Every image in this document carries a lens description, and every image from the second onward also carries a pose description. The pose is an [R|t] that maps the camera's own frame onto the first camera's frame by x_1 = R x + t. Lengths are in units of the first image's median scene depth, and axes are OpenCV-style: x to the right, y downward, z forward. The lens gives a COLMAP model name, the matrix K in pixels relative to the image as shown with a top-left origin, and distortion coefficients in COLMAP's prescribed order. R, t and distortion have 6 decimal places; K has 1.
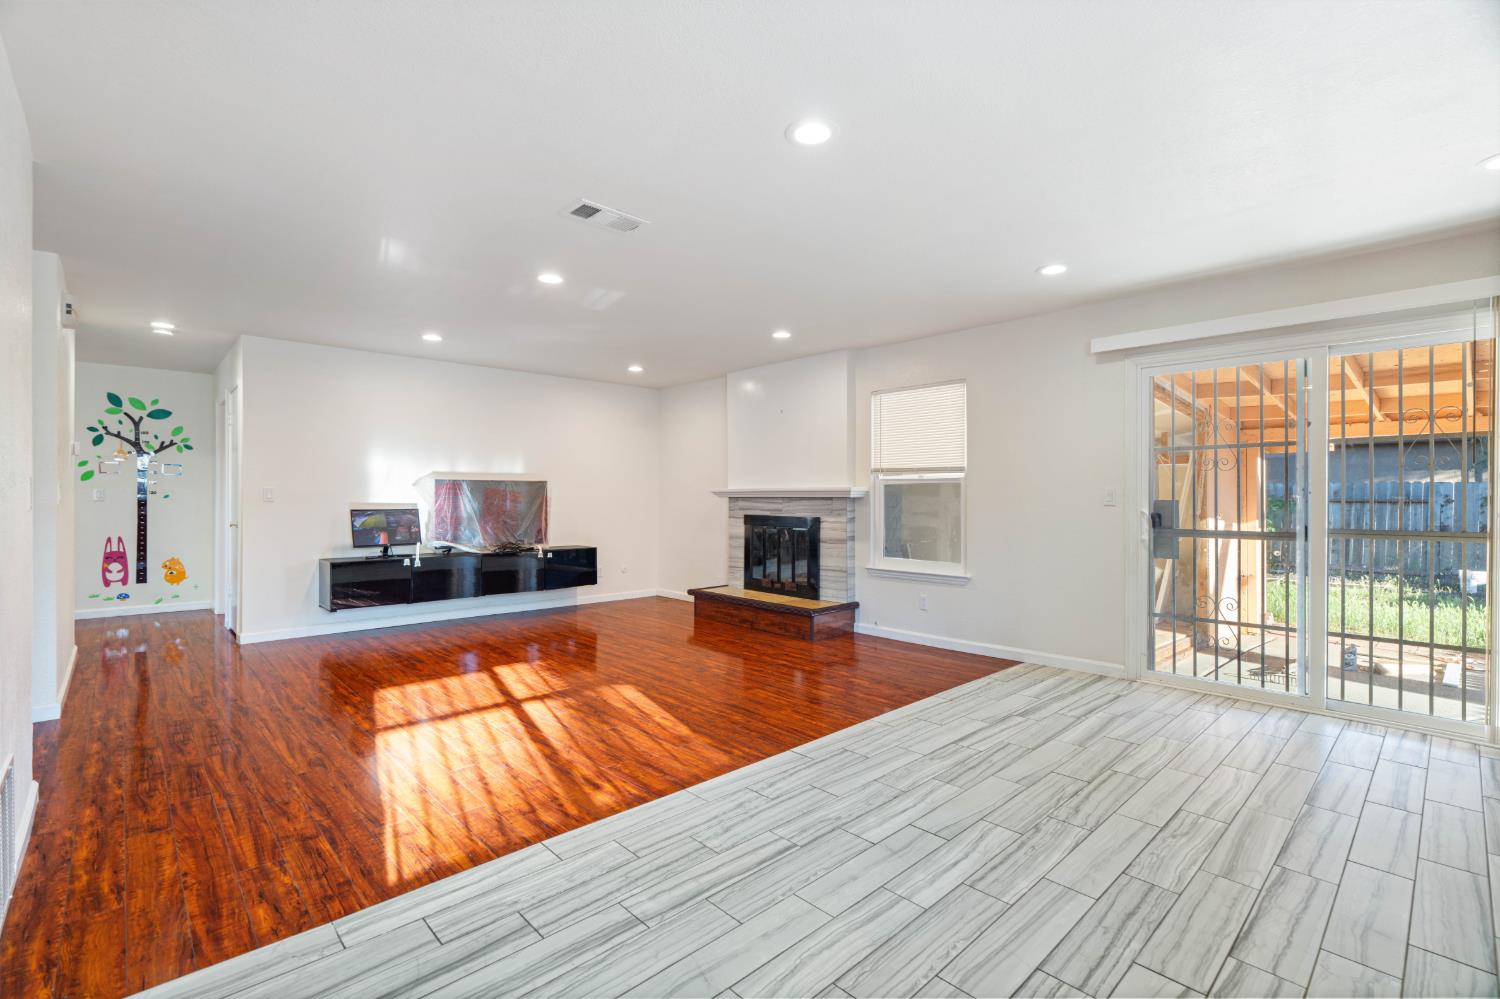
lens RADIAL K [[678.5, 0, 741.6], [0, 678.5, 492.3], [0, 0, 1]] dist [-0.009408, 0.003476]
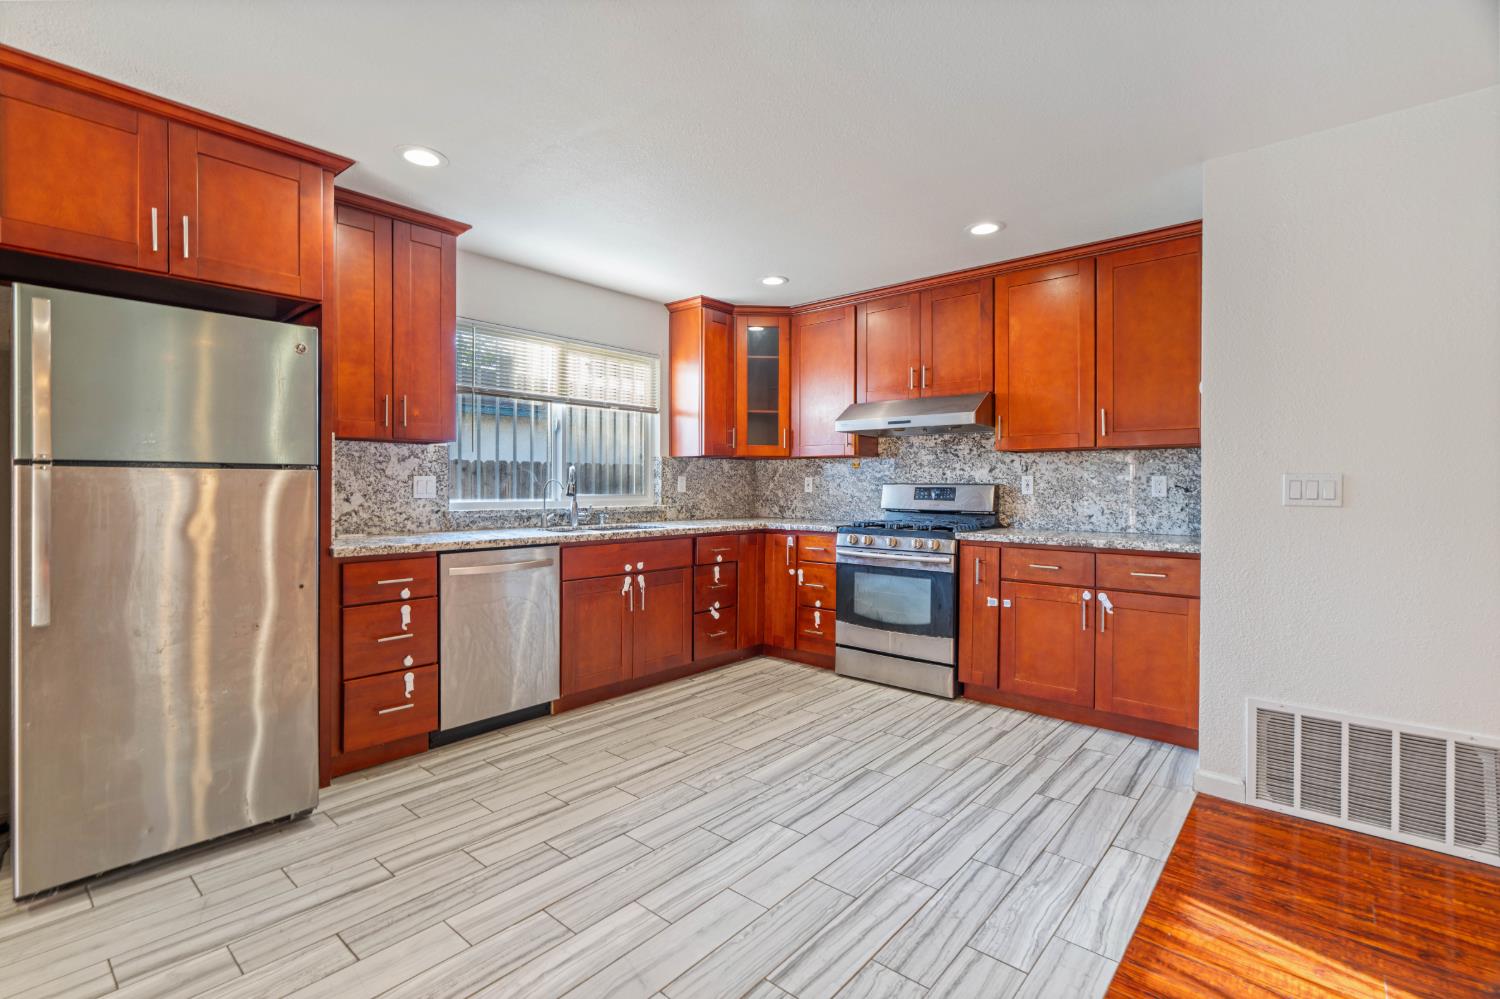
lens RADIAL K [[678.5, 0, 746.6], [0, 678.5, 491.6], [0, 0, 1]] dist [-0.009408, 0.003476]
pose [[-0.994429, -0.006529, -0.105208, 0.106773], [-0.006626, 0.999978, 0.000569, 0.005451], [0.105202, 0.001263, -0.994450, 0.981116]]
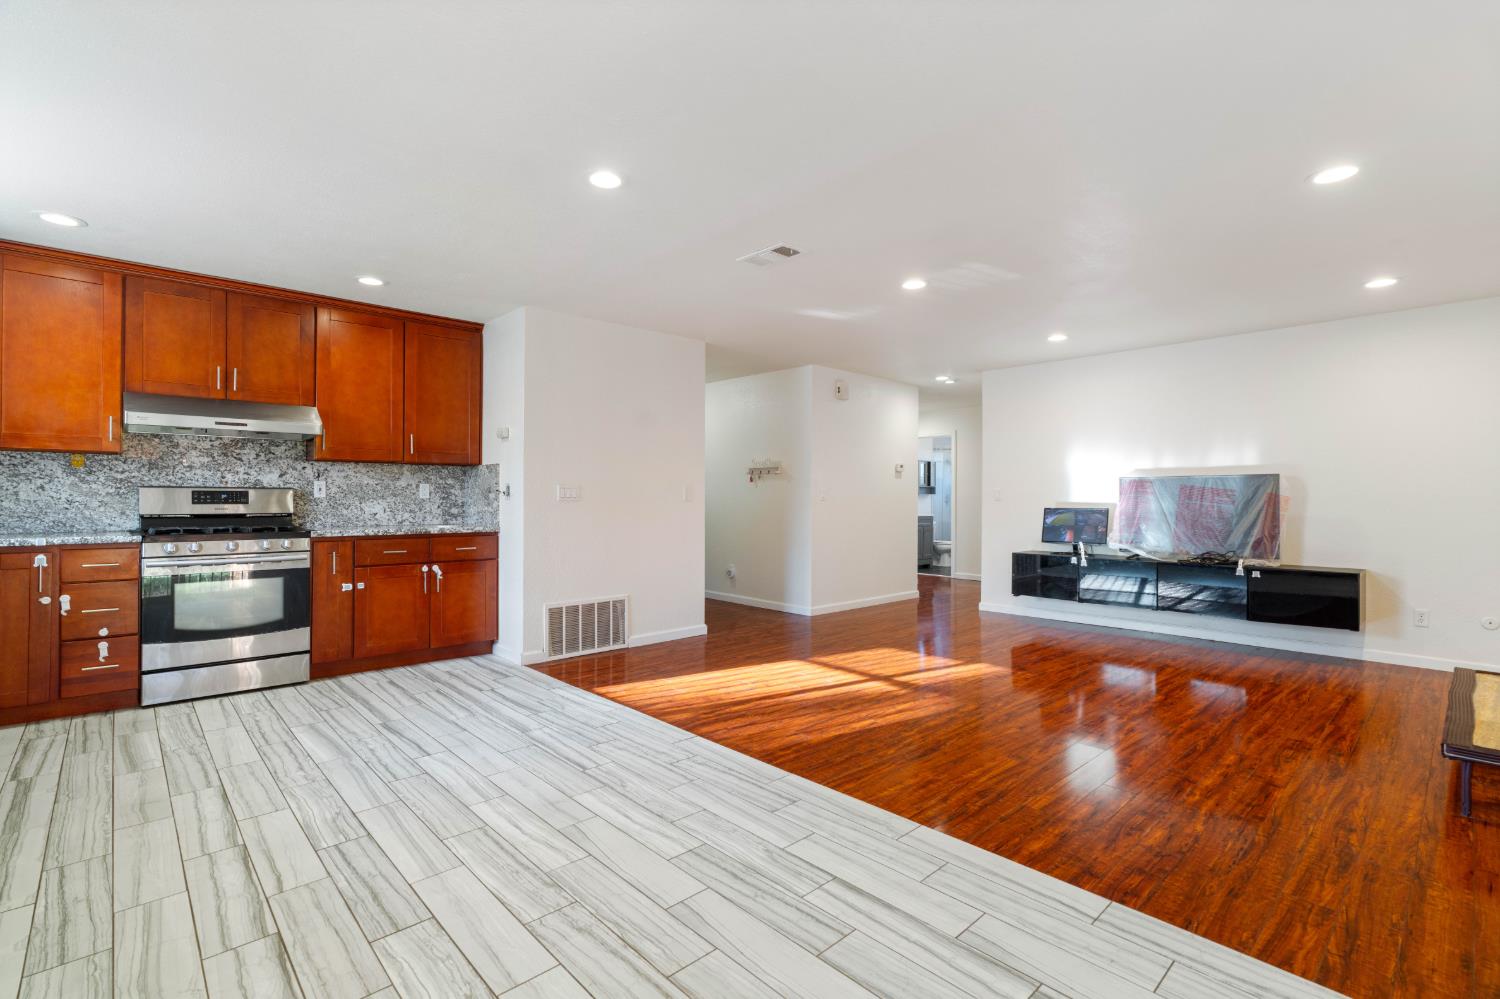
lens RADIAL K [[678.5, 0, 749.8], [0, 678.5, 498.5], [0, 0, 1]] dist [-0.009408, 0.003476]
pose [[0.003429, -0.003885, -0.999987, 0.766797], [0.004636, 0.999982, -0.003869, 0.017554], [0.999983, -0.004622, 0.003447, 0.751650]]
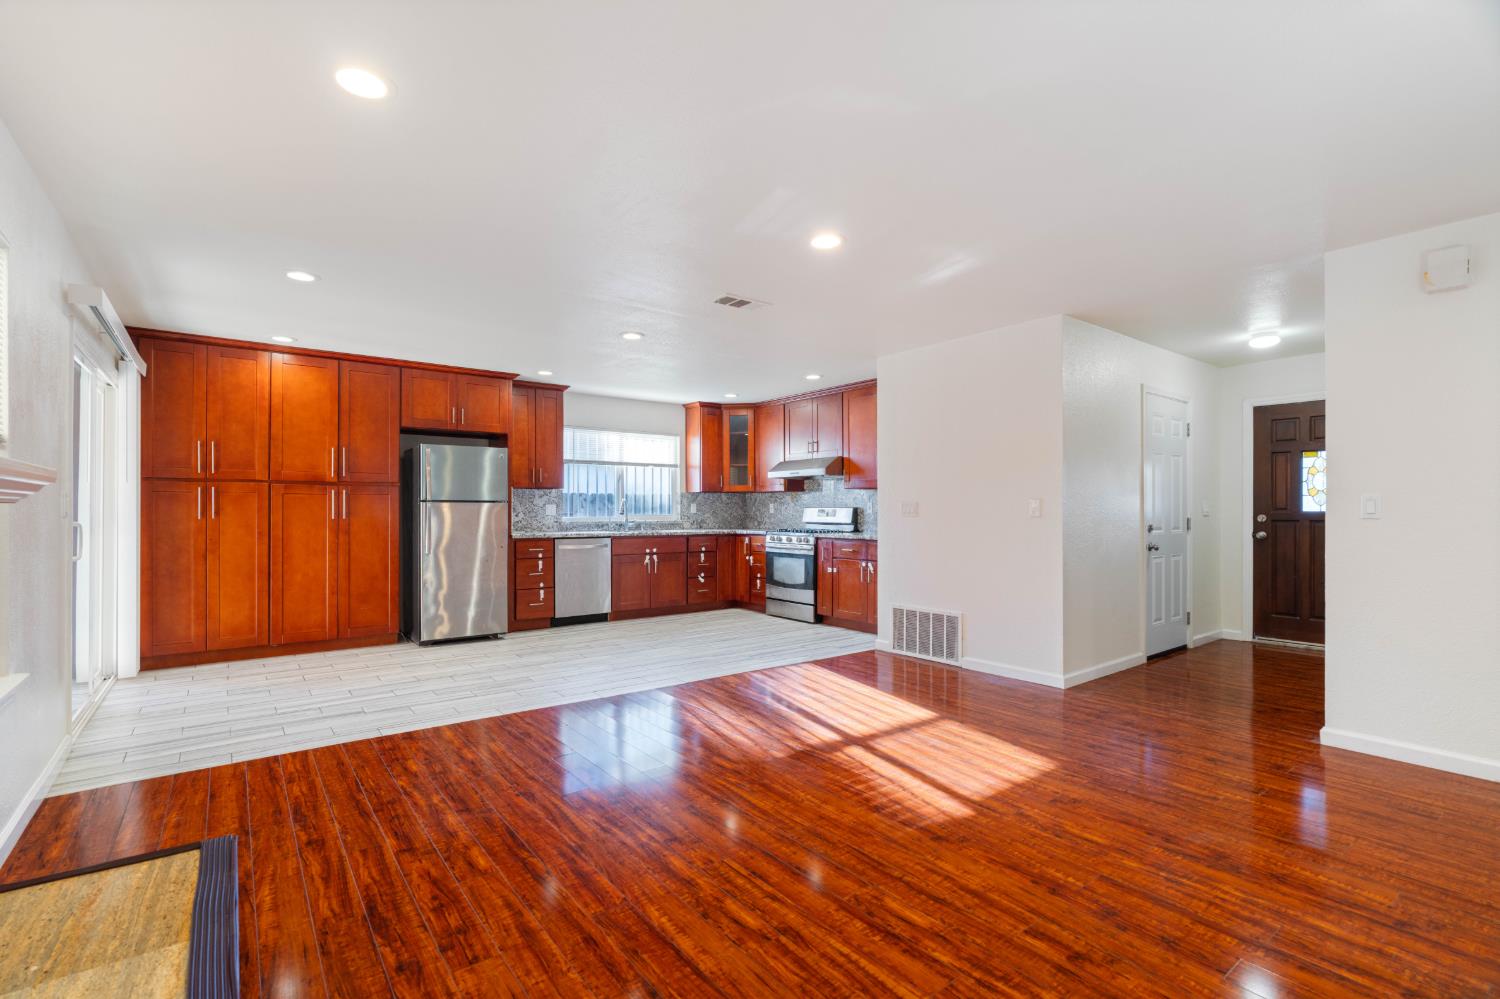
lens RADIAL K [[678.5, 0, 744.3], [0, 678.5, 515.1], [0, 0, 1]] dist [-0.009408, 0.003476]
pose [[-0.995772, -0.005259, 0.091708, -0.260129], [-0.005341, 0.999986, -0.000651, 0.015757], [-0.091704, -0.001138, -0.995786, 1.840053]]
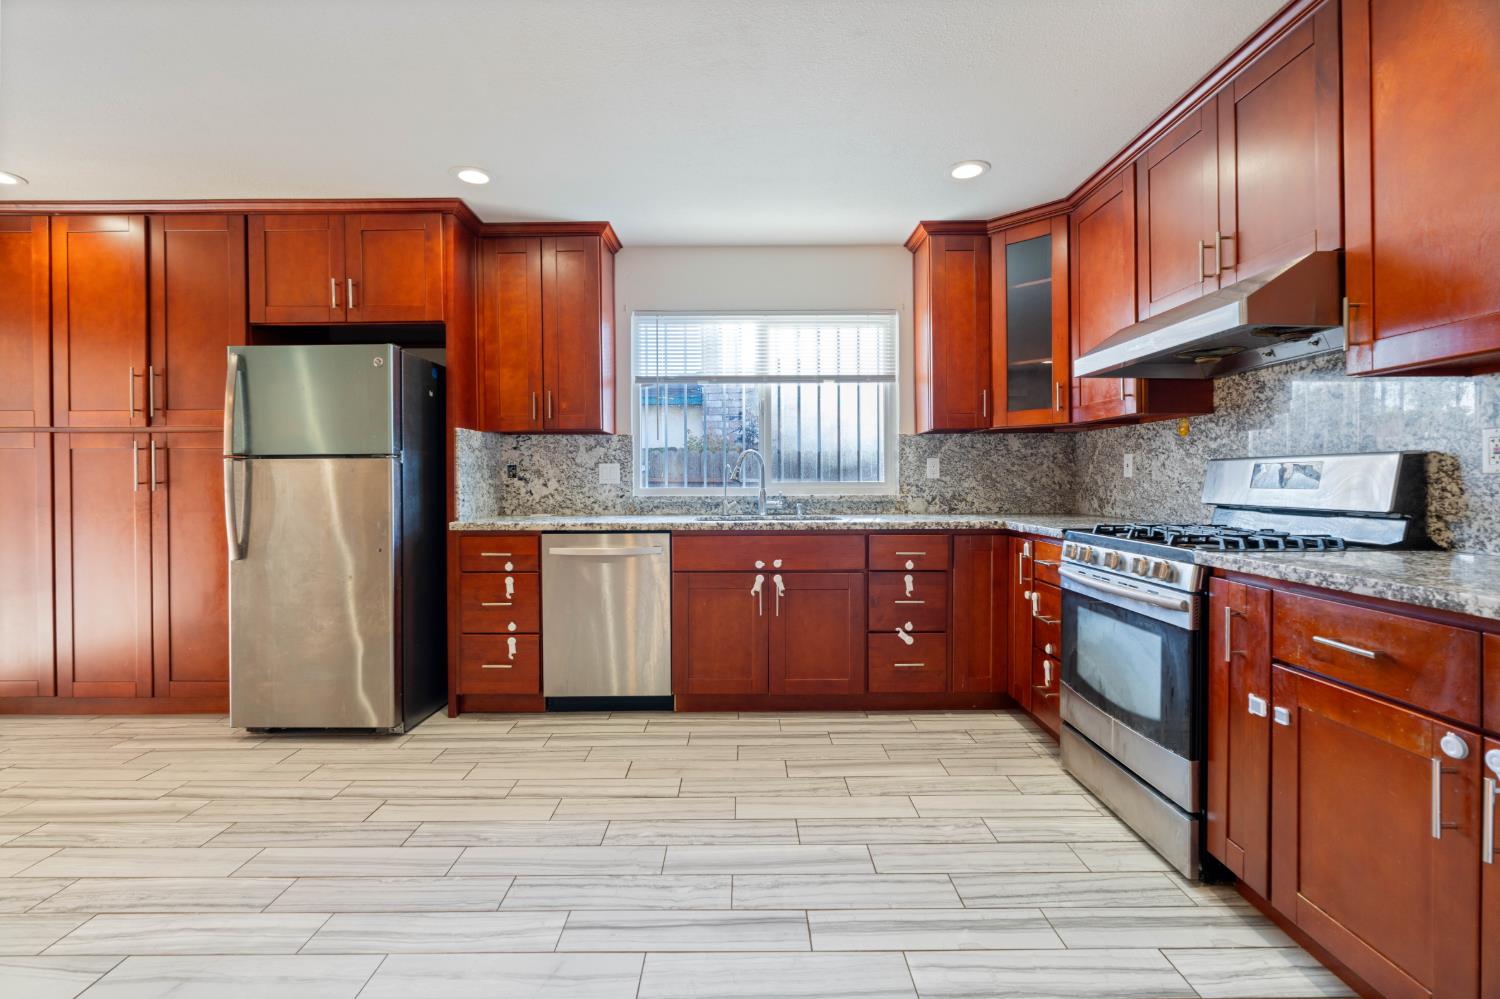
lens RADIAL K [[678.5, 0, 746.4], [0, 678.5, 486.5], [0, 0, 1]] dist [-0.009408, 0.003476]
pose [[-0.735264, -0.006422, 0.677751, -0.368394], [-0.003205, 0.999977, 0.005997, 0.014833], [-0.677774, 0.002237, -0.735267, 0.632074]]
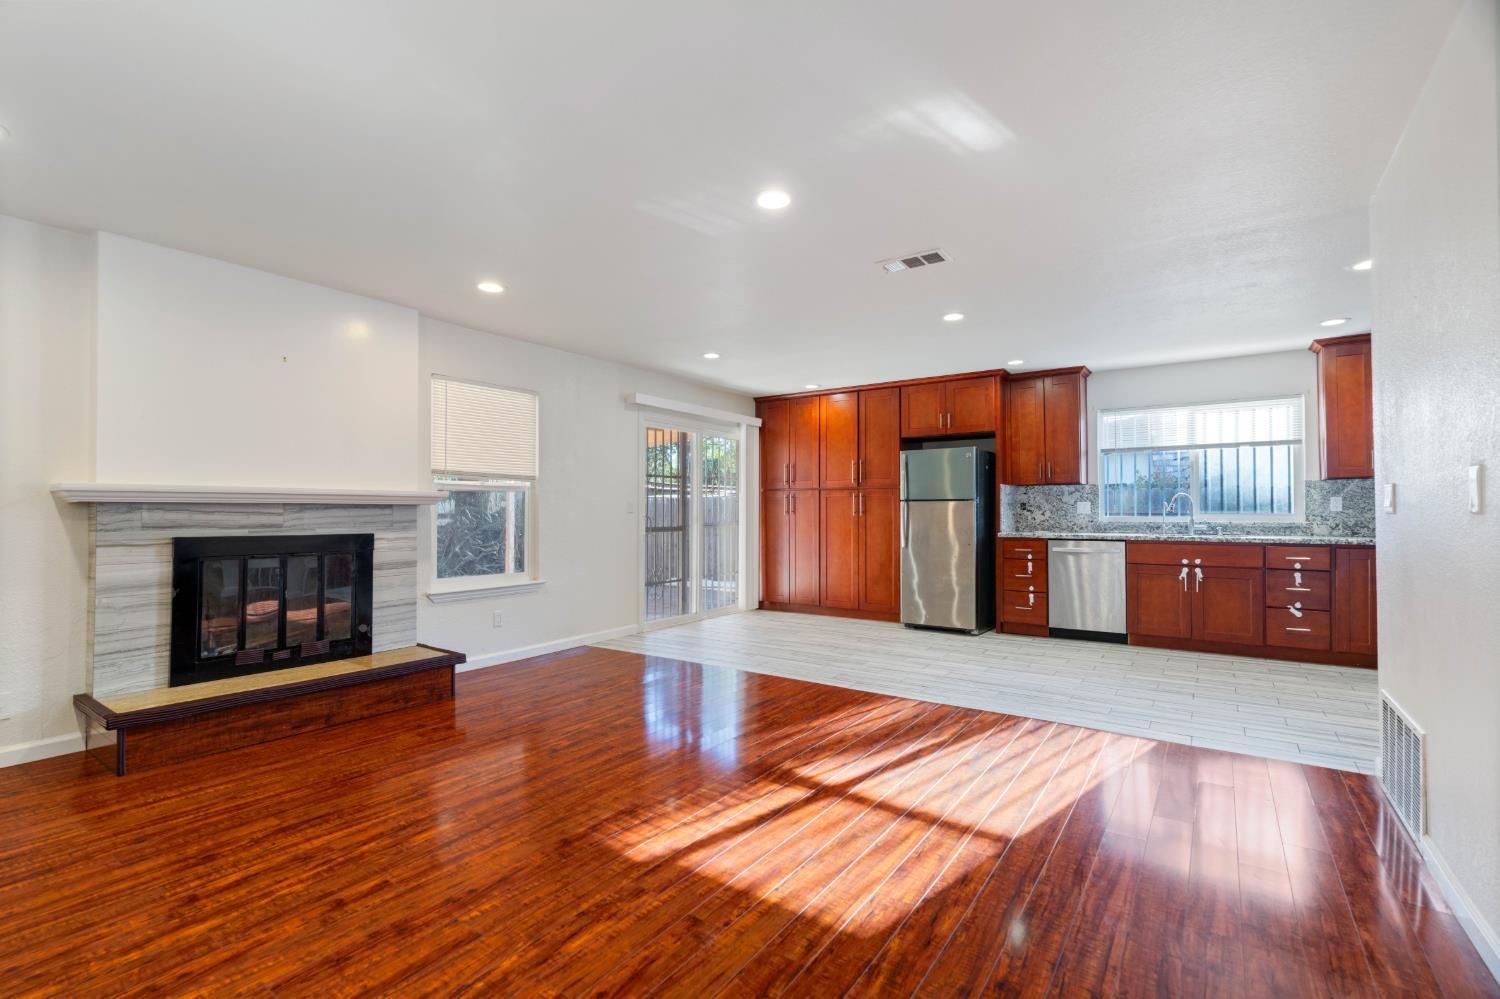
lens RADIAL K [[678.5, 0, 746.5], [0, 678.5, 504.6], [0, 0, 1]] dist [-0.009408, 0.003476]
pose [[-0.213738, 0.008183, 0.976857, -0.986434], [-0.007459, 0.999922, -0.010008, 0.017716], [-0.976863, -0.009425, -0.213660, 1.193632]]
